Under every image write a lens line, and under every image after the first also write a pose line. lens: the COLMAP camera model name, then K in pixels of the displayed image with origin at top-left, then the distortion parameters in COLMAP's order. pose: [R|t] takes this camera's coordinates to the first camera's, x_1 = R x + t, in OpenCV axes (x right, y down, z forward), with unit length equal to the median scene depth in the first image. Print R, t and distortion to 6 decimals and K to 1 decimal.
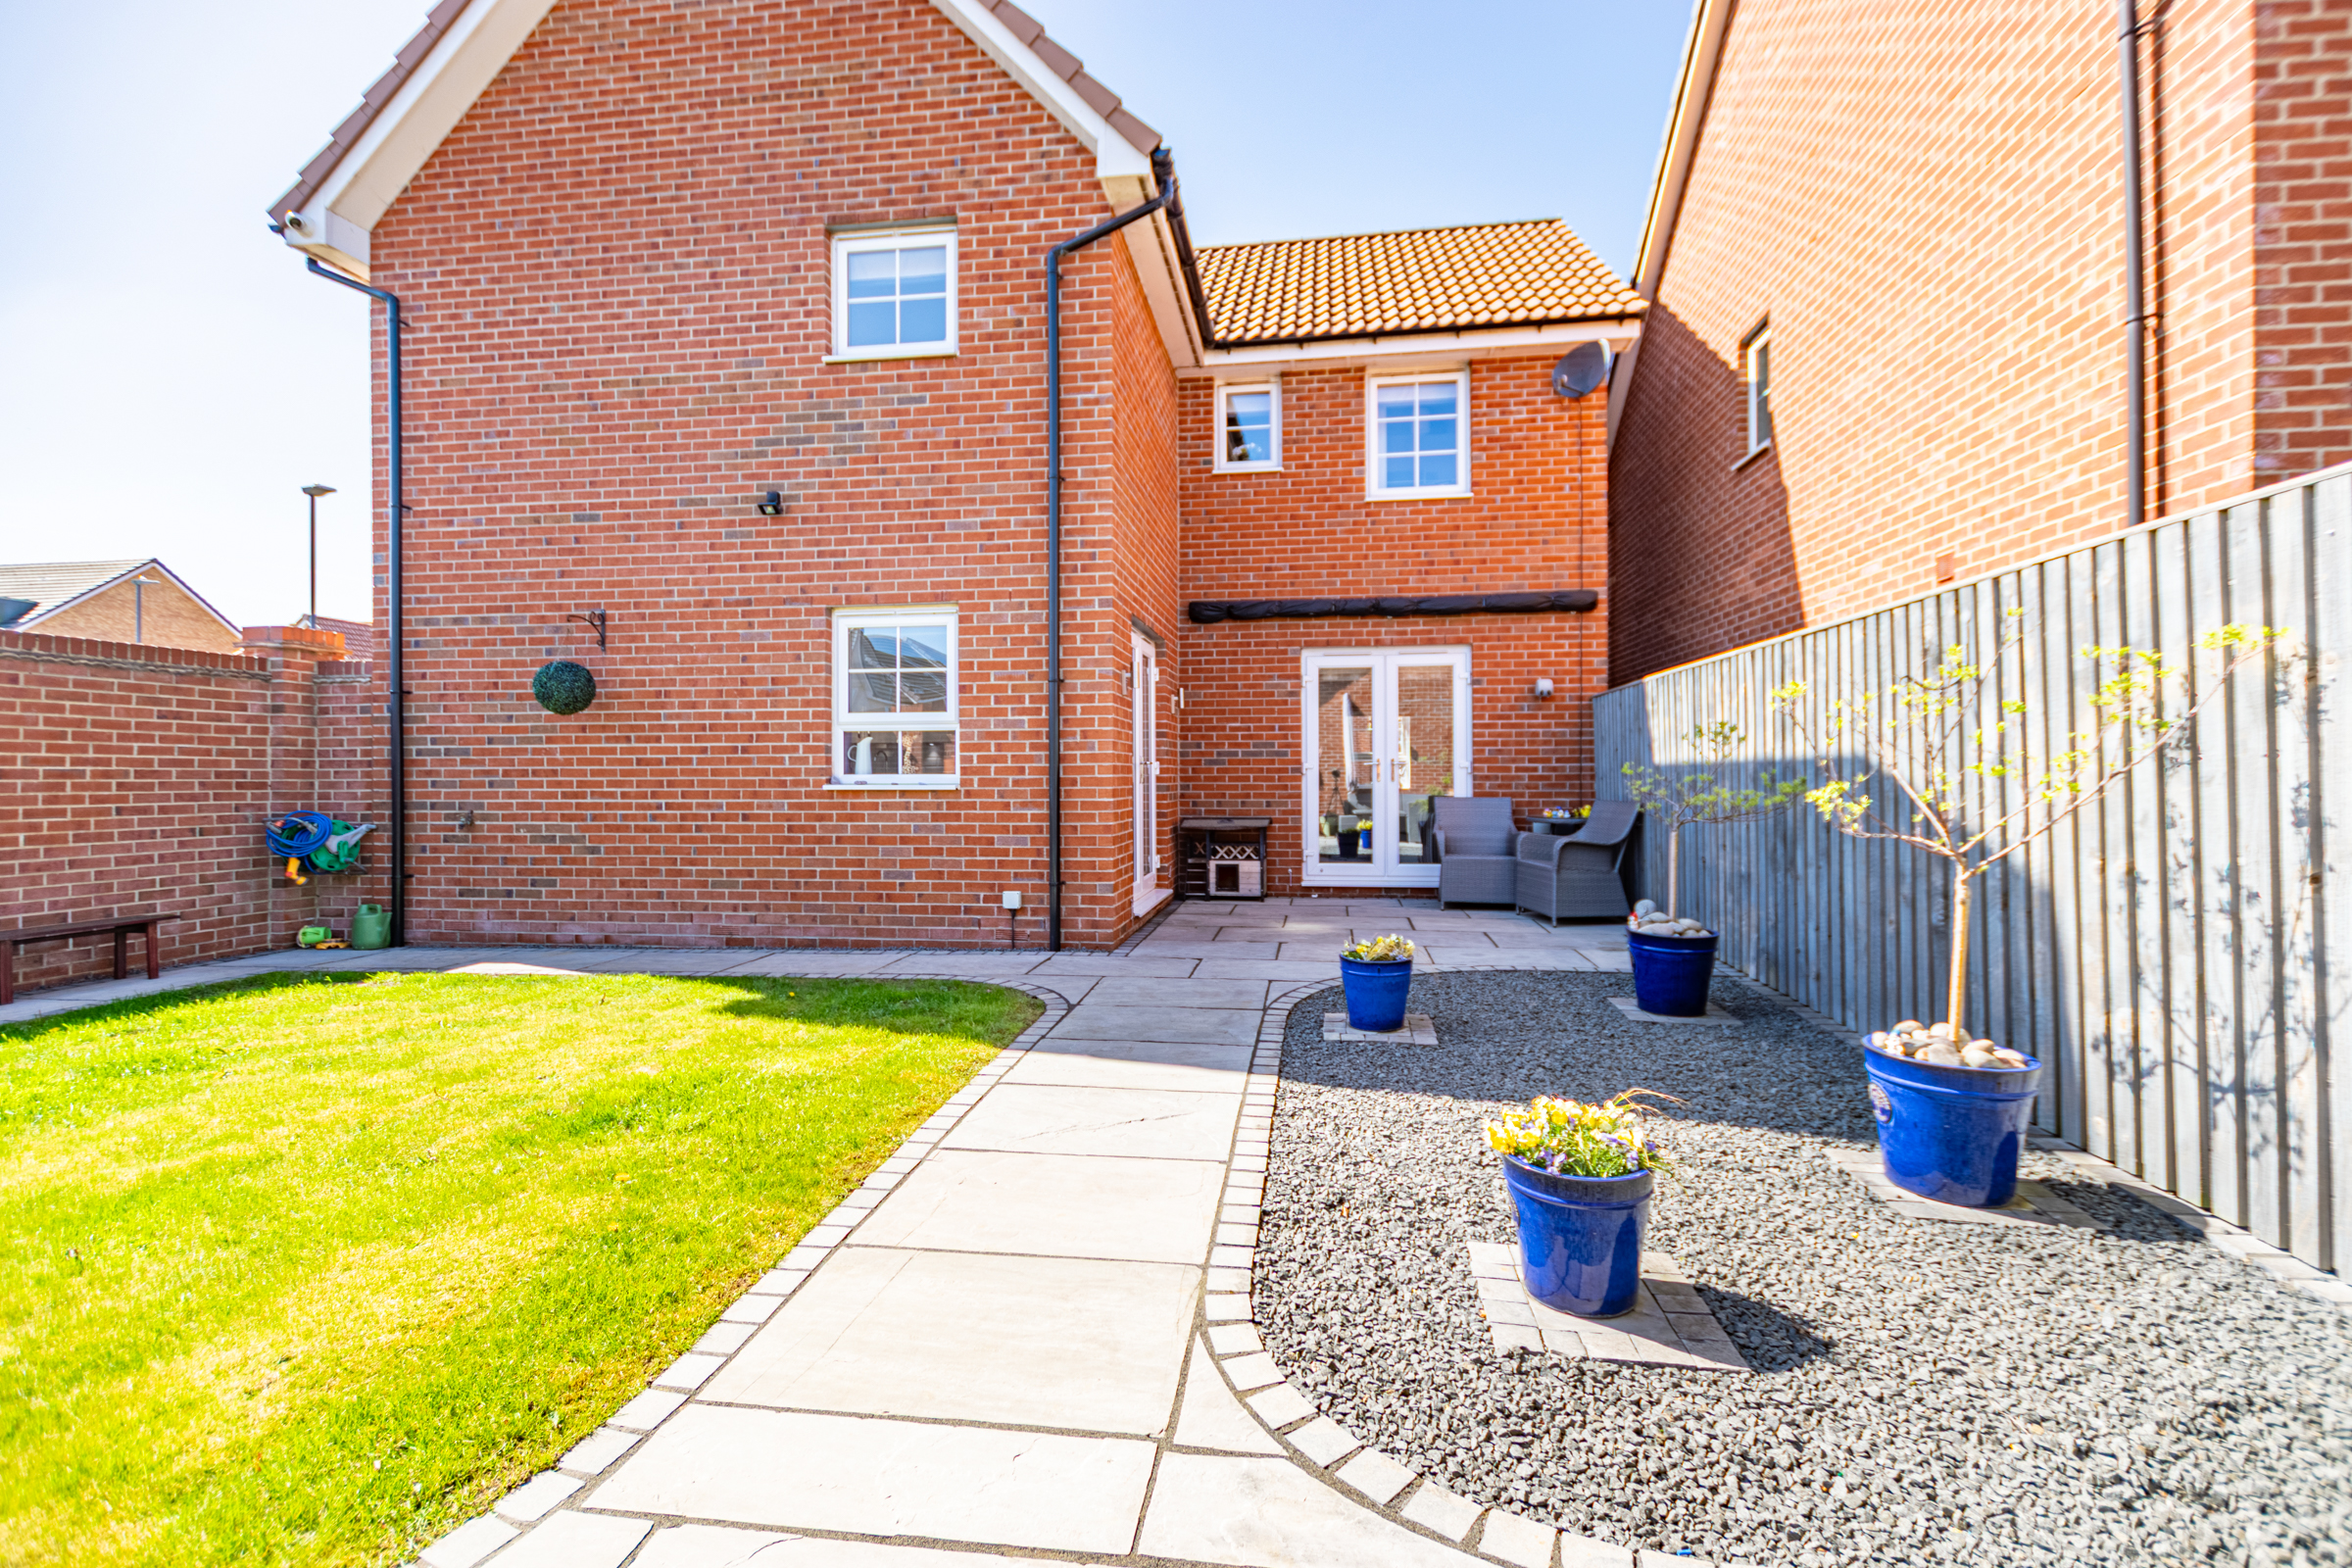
lens RADIAL K [[1022.1, 0, 1172.1], [0, 1022.1, 773.9], [0, 0, 1]] dist [0.009836, 0.000109]
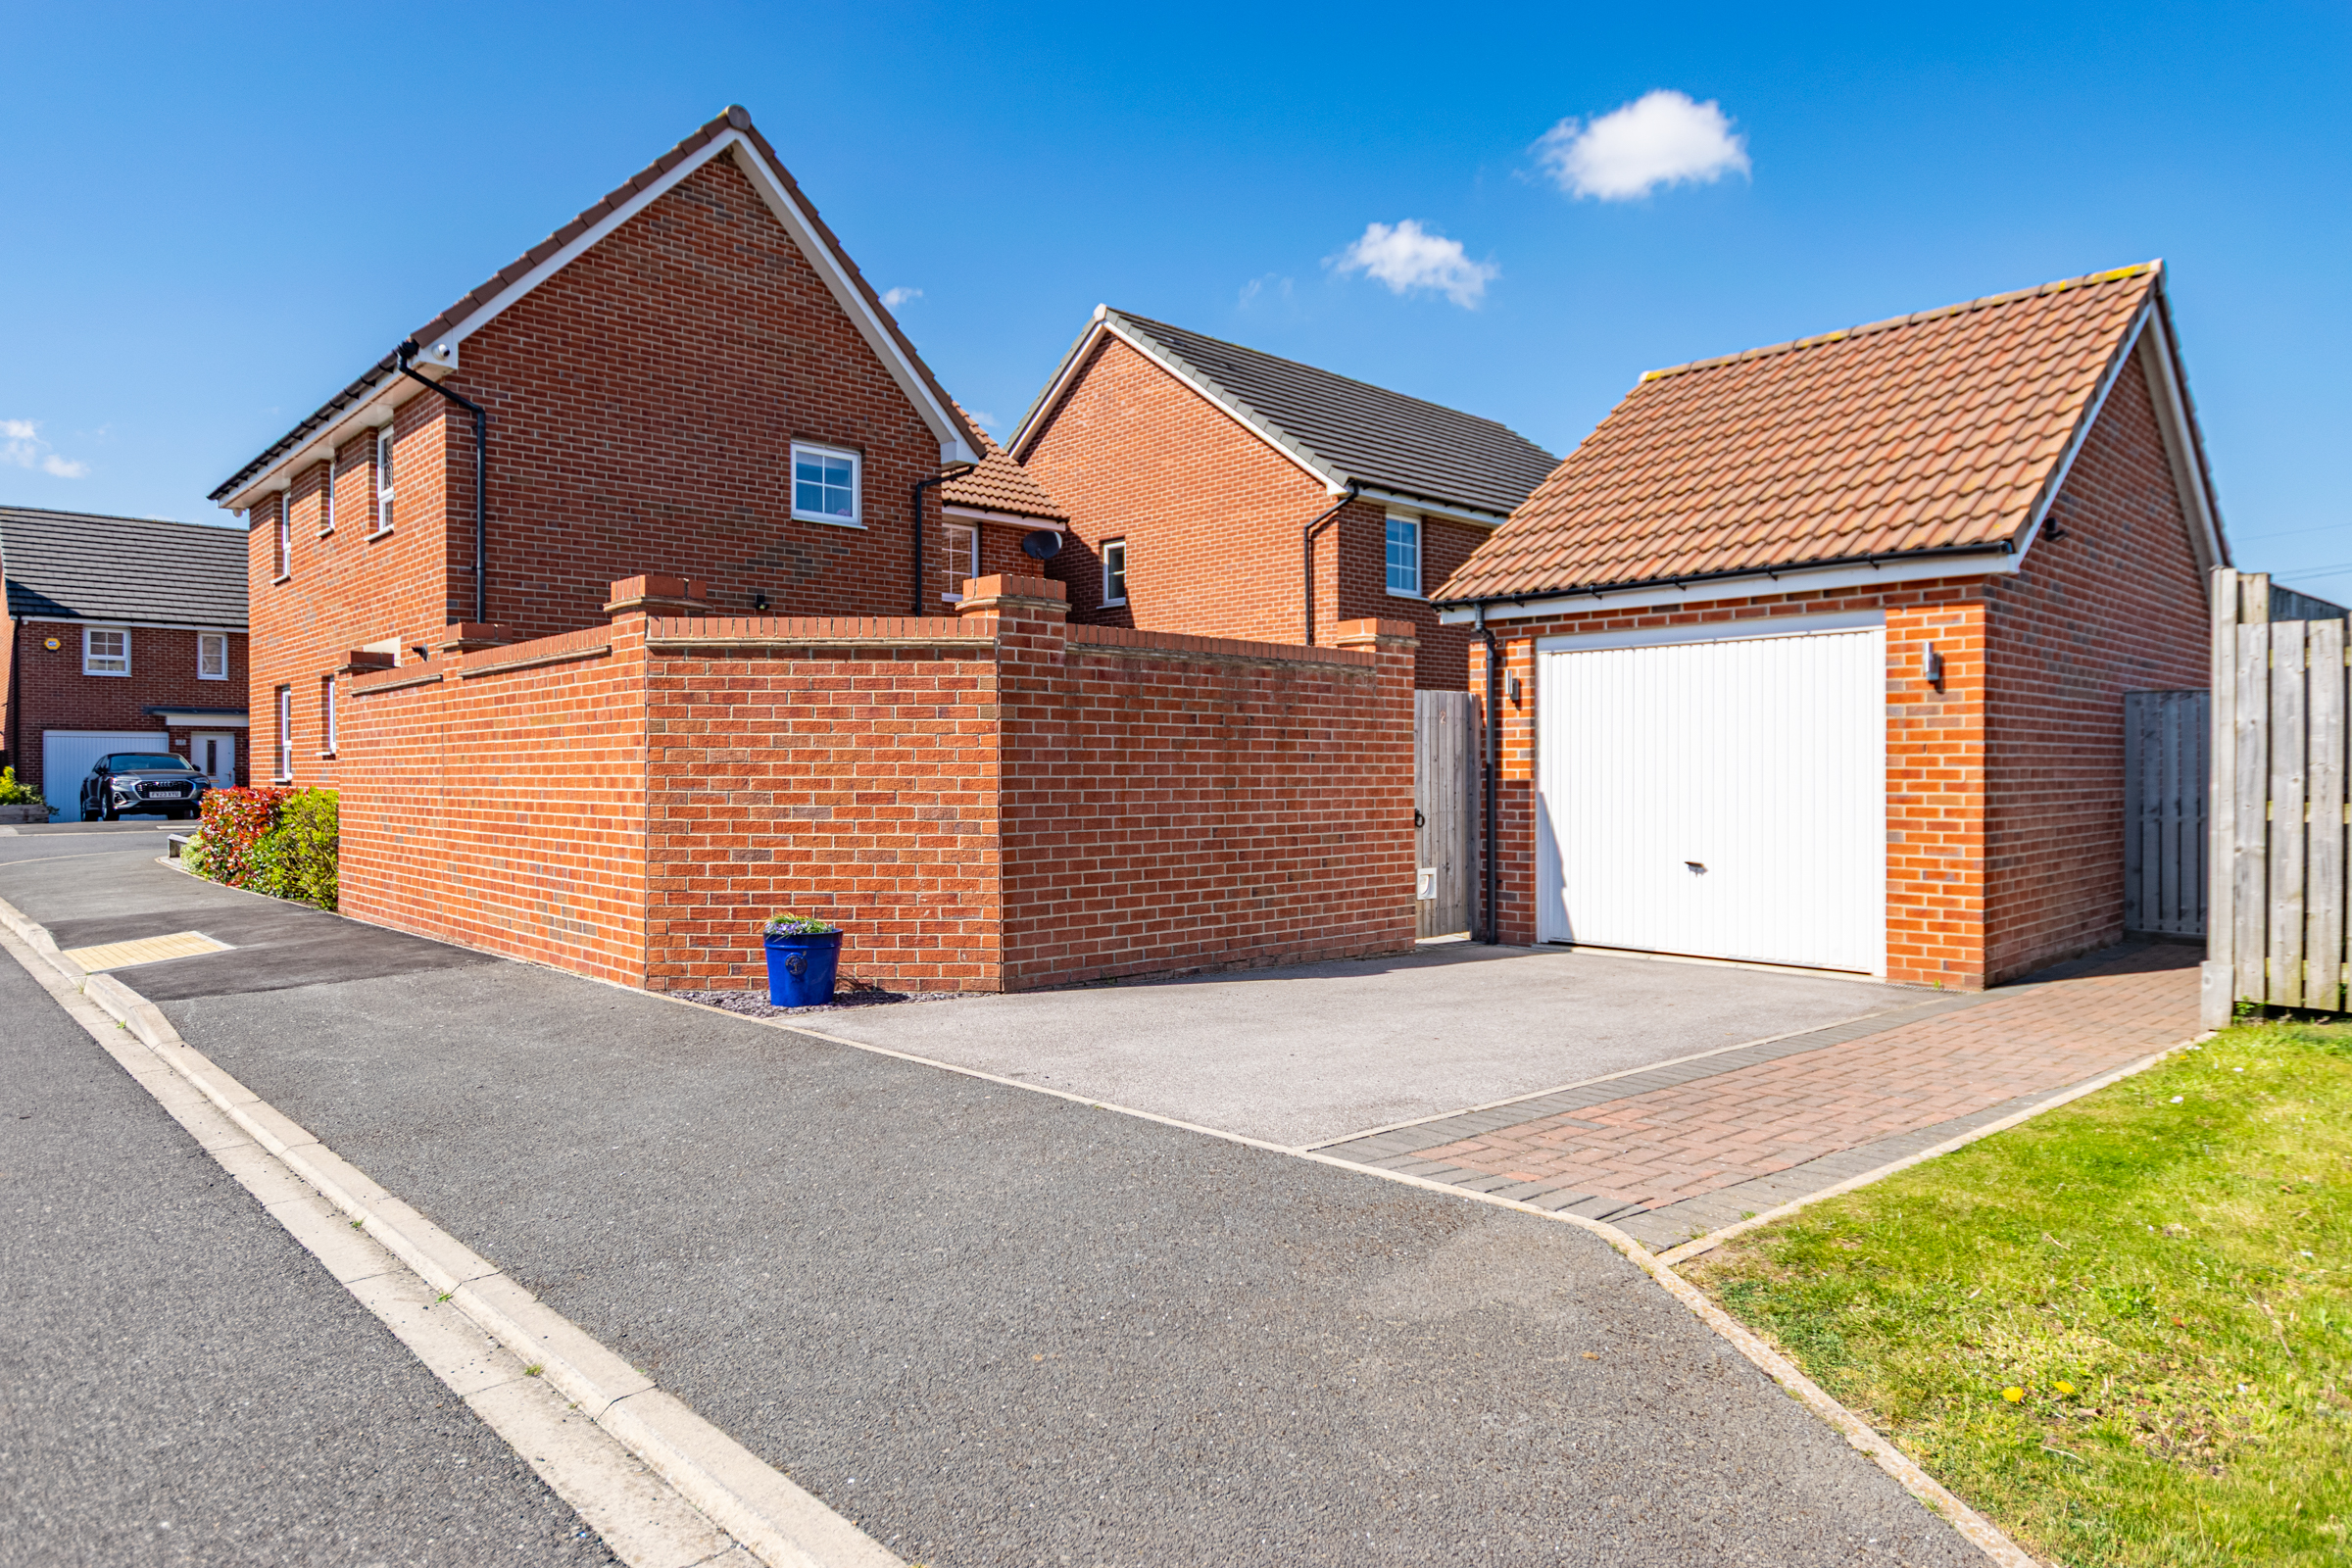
lens RADIAL K [[1447.3, 0, 1174.2], [0, 1447.3, 787.1], [0, 0, 1]] dist [-0.000396, -0.000029]
pose [[0.627395, 0.002671, 0.778696, -1.662824], [-0.005461, 0.999985, 0.000970, 0.016289], [-0.778682, -0.004861, 0.627400, -0.871888]]
